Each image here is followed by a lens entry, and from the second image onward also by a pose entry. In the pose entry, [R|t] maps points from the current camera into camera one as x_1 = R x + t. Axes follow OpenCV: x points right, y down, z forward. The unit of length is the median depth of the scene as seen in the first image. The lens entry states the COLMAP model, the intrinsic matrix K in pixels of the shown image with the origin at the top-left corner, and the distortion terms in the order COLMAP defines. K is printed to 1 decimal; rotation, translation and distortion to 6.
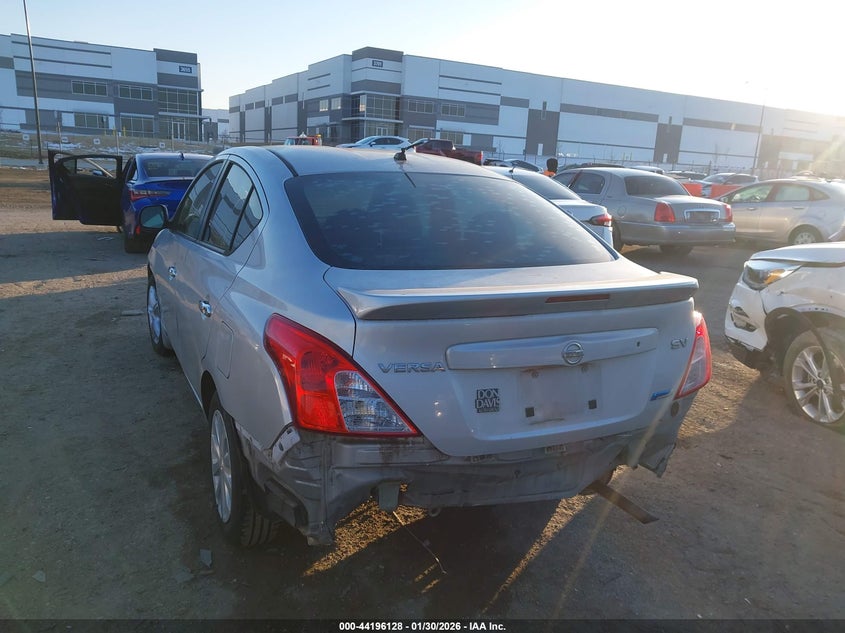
lens RADIAL K [[656.2, 0, 427.8], [0, 656.2, 318.6], [0, 0, 1]] dist [-0.001283, -0.001937]
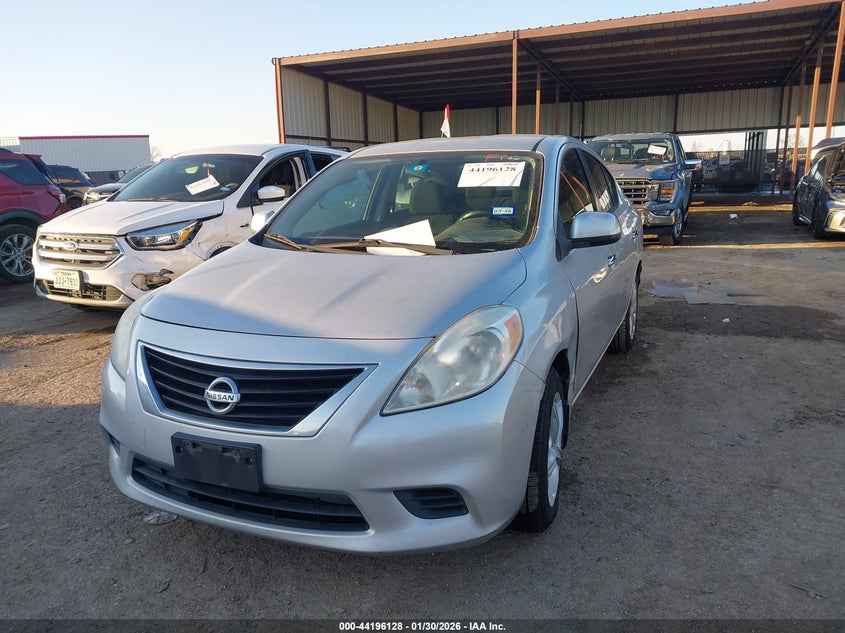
lens RADIAL K [[656.2, 0, 427.8], [0, 656.2, 318.6], [0, 0, 1]] dist [-0.001283, -0.001937]
pose [[-0.637949, -0.203205, 0.742784, -0.937592], [0.170146, 0.903524, 0.393312, -0.411273], [-0.751046, 0.377295, -0.541828, 1.729494]]
